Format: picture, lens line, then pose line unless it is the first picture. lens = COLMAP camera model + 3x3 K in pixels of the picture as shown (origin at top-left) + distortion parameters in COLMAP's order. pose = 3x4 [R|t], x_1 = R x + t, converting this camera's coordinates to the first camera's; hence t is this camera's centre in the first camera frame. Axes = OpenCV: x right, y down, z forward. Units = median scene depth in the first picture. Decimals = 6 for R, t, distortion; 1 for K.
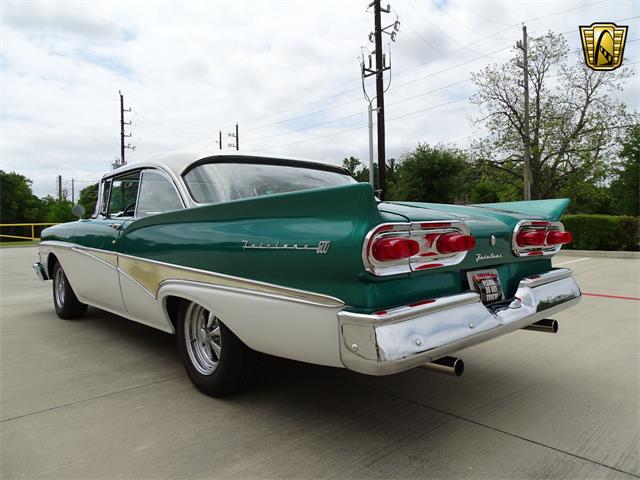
lens RADIAL K [[462.7, 0, 324.7], [0, 462.7, 238.2], [0, 0, 1]] dist [-0.004040, 0.001070]
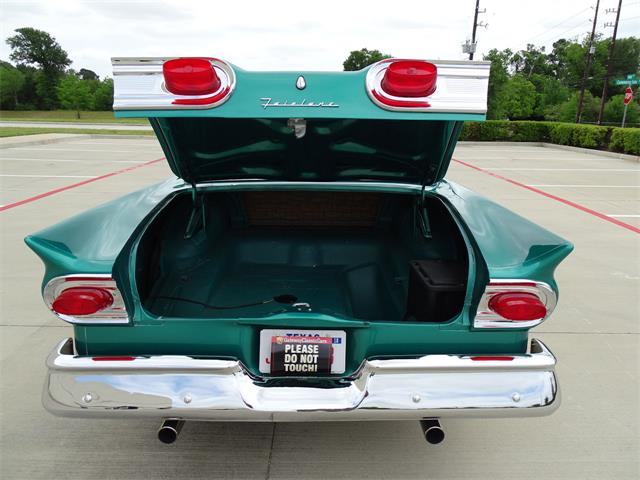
lens RADIAL K [[462.7, 0, 319.0], [0, 462.7, 244.9], [0, 0, 1]] dist [-0.004040, 0.001070]
pose [[0.729740, 0.226020, -0.645286, 0.052150], [-0.049298, 0.958718, 0.280053, -0.017838], [0.681945, -0.172555, 0.710757, 0.031875]]
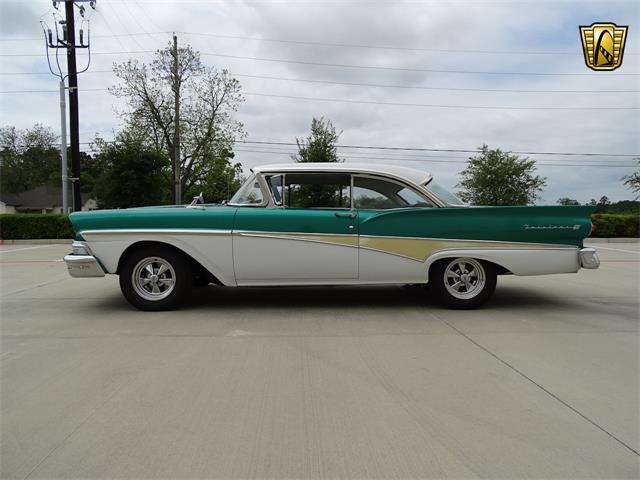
lens RADIAL K [[462.7, 0, 325.5], [0, 462.7, 241.9], [0, 0, 1]] dist [-0.004040, 0.001070]
pose [[0.646454, -0.019796, 0.762696, -0.151524], [0.004737, 0.999748, 0.021934, 0.002055], [-0.762939, -0.010567, 0.646385, 0.021254]]
